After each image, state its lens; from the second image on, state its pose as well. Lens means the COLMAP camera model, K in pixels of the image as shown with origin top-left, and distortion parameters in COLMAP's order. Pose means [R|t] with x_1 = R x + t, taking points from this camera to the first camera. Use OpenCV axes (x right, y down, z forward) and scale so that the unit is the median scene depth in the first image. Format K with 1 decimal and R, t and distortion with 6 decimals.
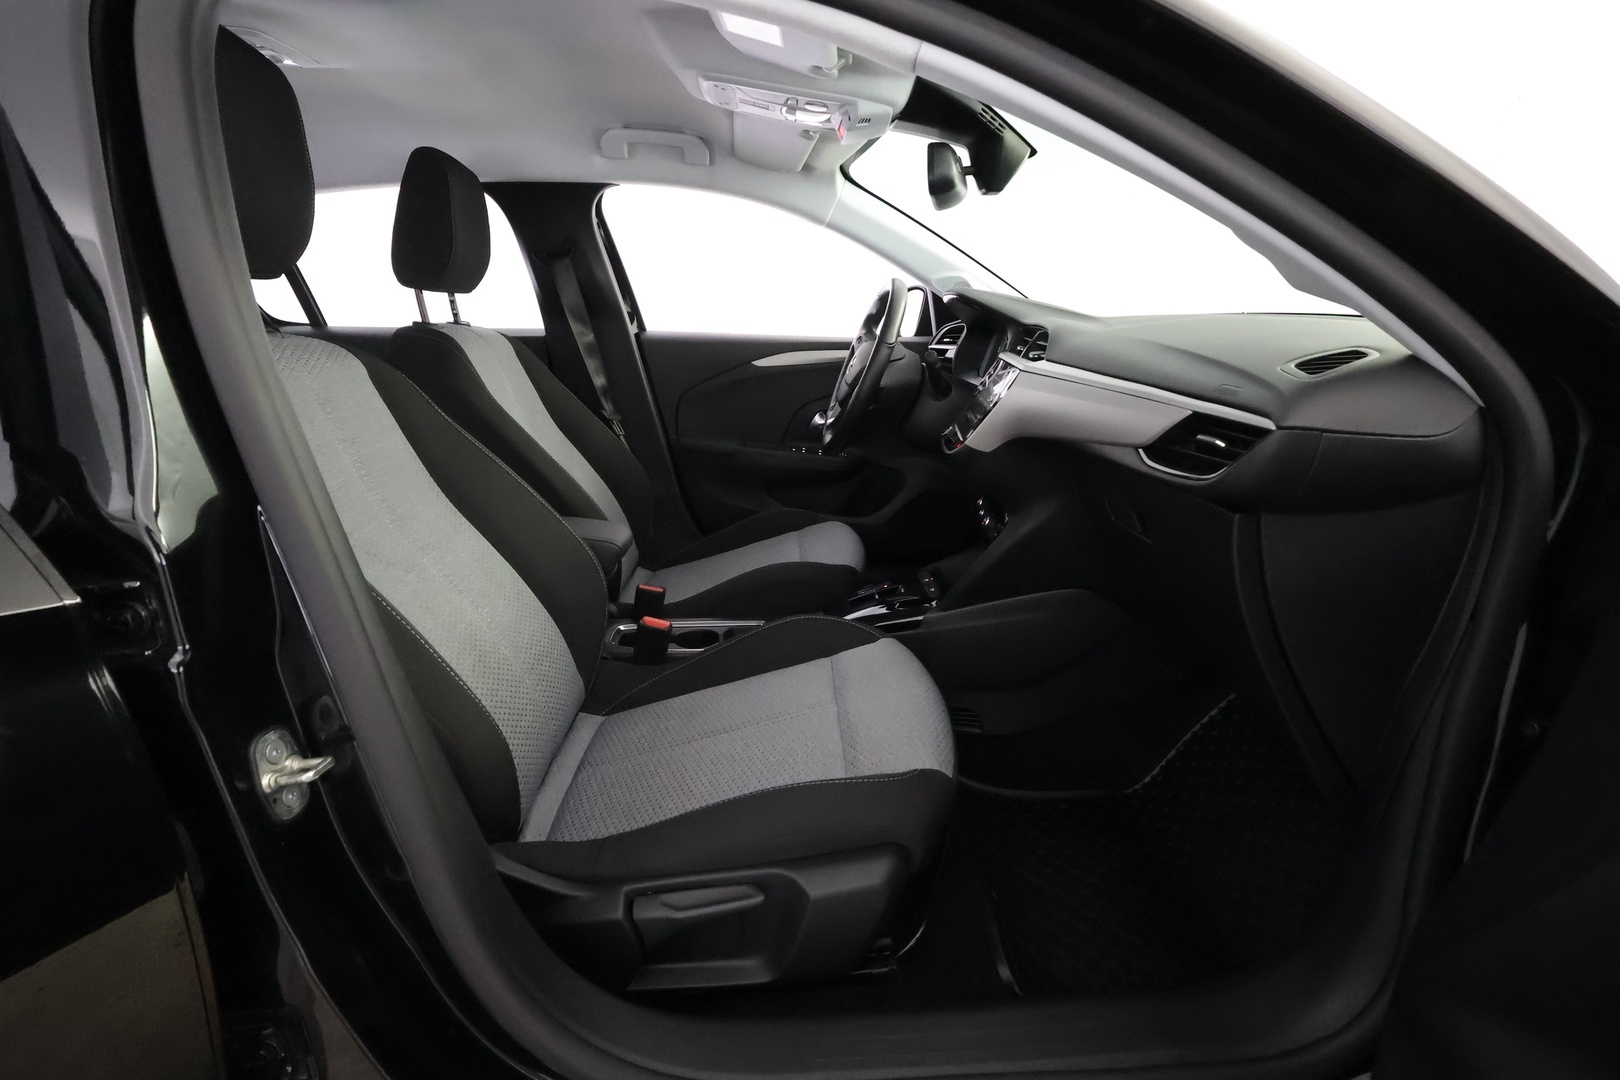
lens RADIAL K [[775.3, 0, 807.6], [0, 775.3, 536.7], [0, 0, 1]] dist [0.016732, 0.000080]
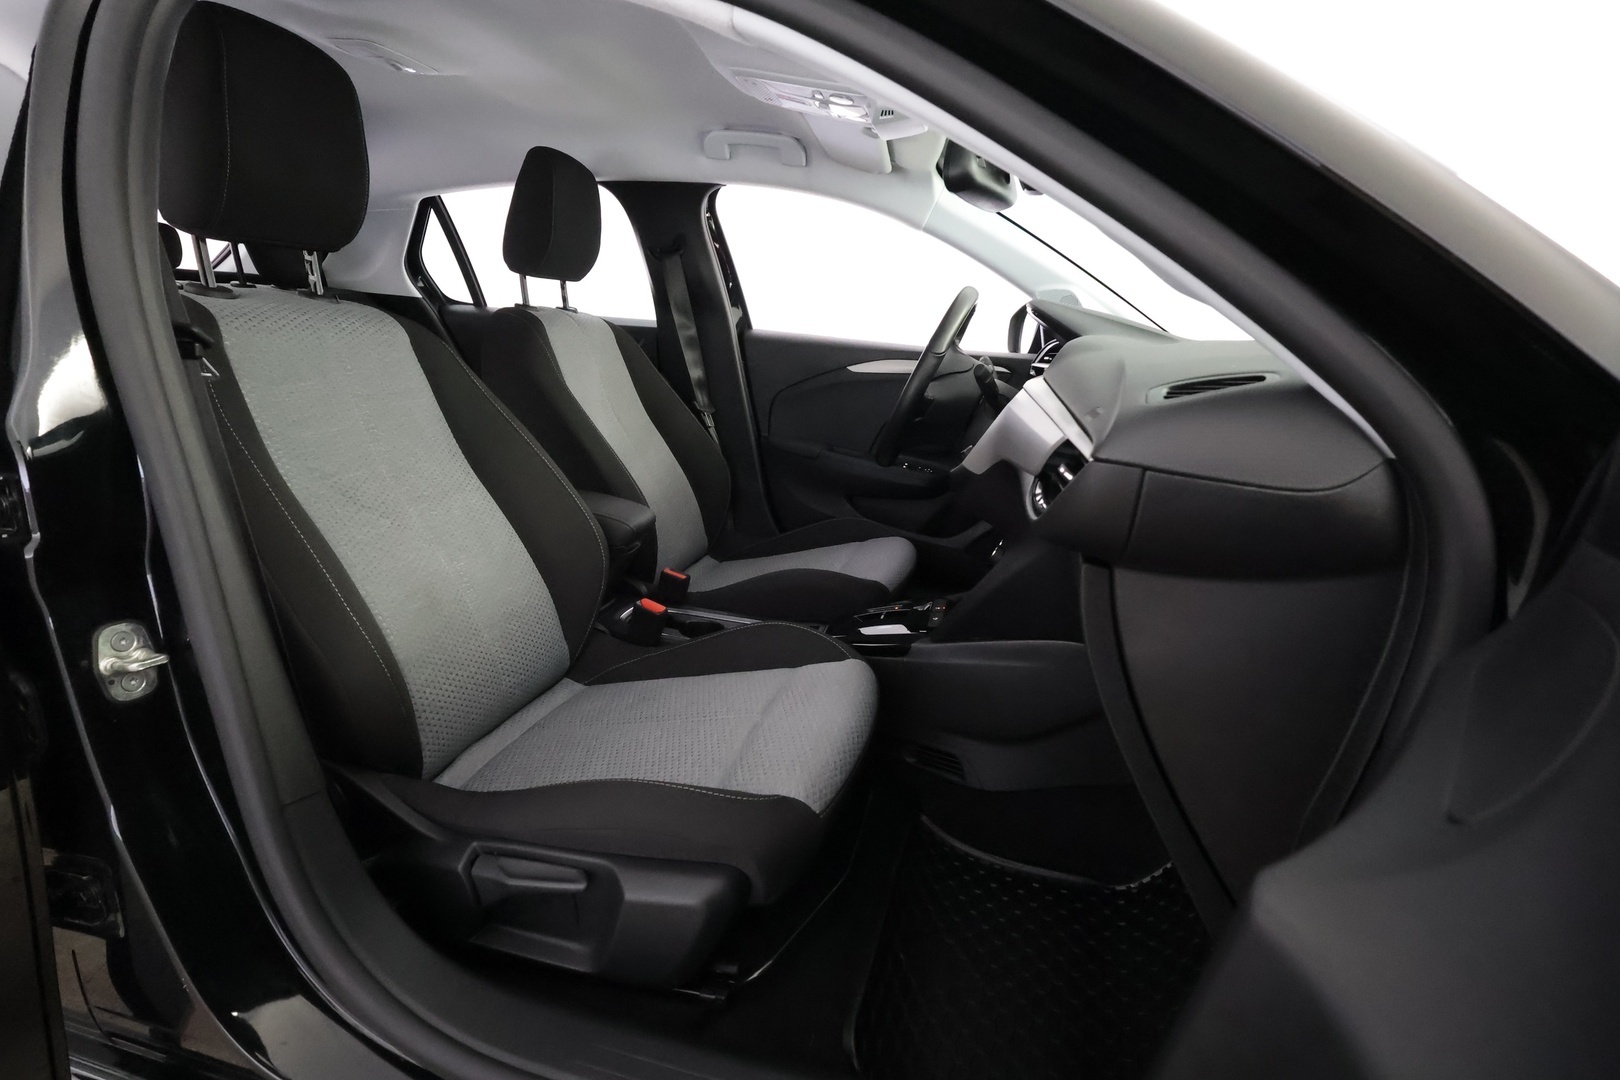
lens RADIAL K [[775.3, 0, 809.8], [0, 775.3, 535.2], [0, 0, 1]] dist [0.016732, 0.000080]
pose [[0.954192, 0.133652, -0.267684, 0.231560], [-0.138871, 0.990310, -0.000571, -0.007961], [0.265014, 0.037718, 0.963507, 0.060083]]
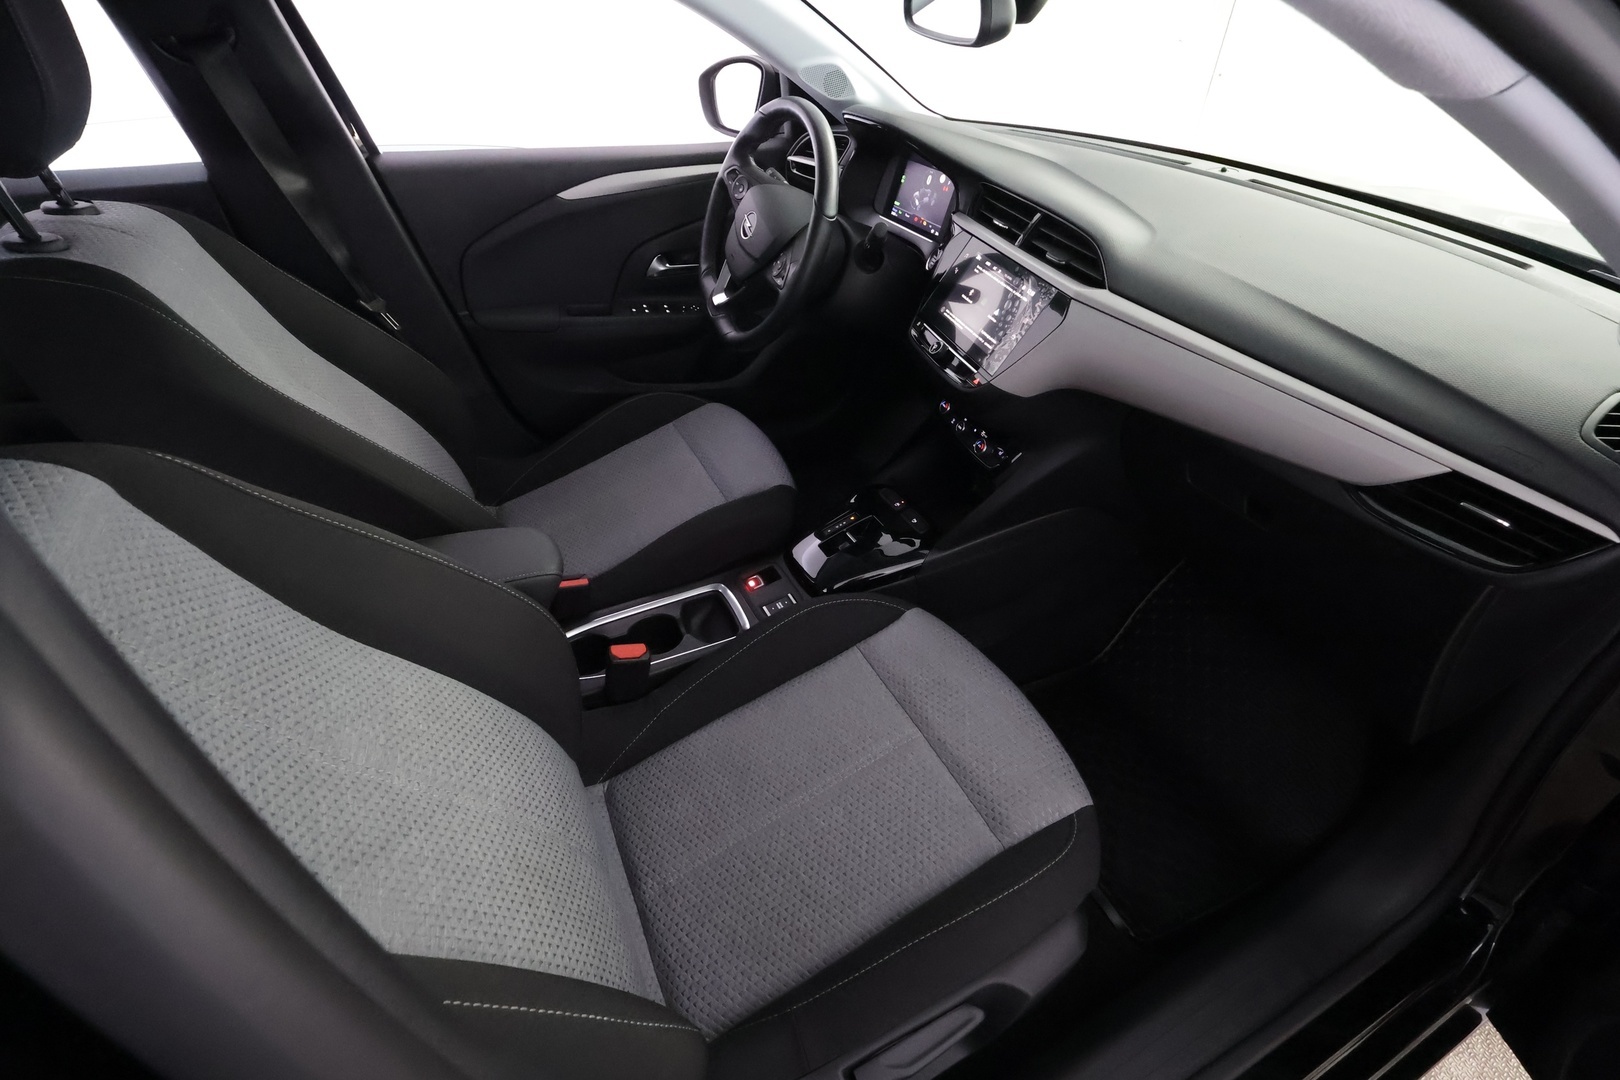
lens RADIAL K [[805.5, 0, 812.5], [0, 805.5, 539.0], [0, 0, 1]] dist [0.023420, 0.000405]
pose [[0.911129, -0.228297, 0.343111, -0.245636], [0.094079, 0.925782, 0.366165, -0.240938], [-0.401240, -0.301345, 0.864984, 0.222986]]
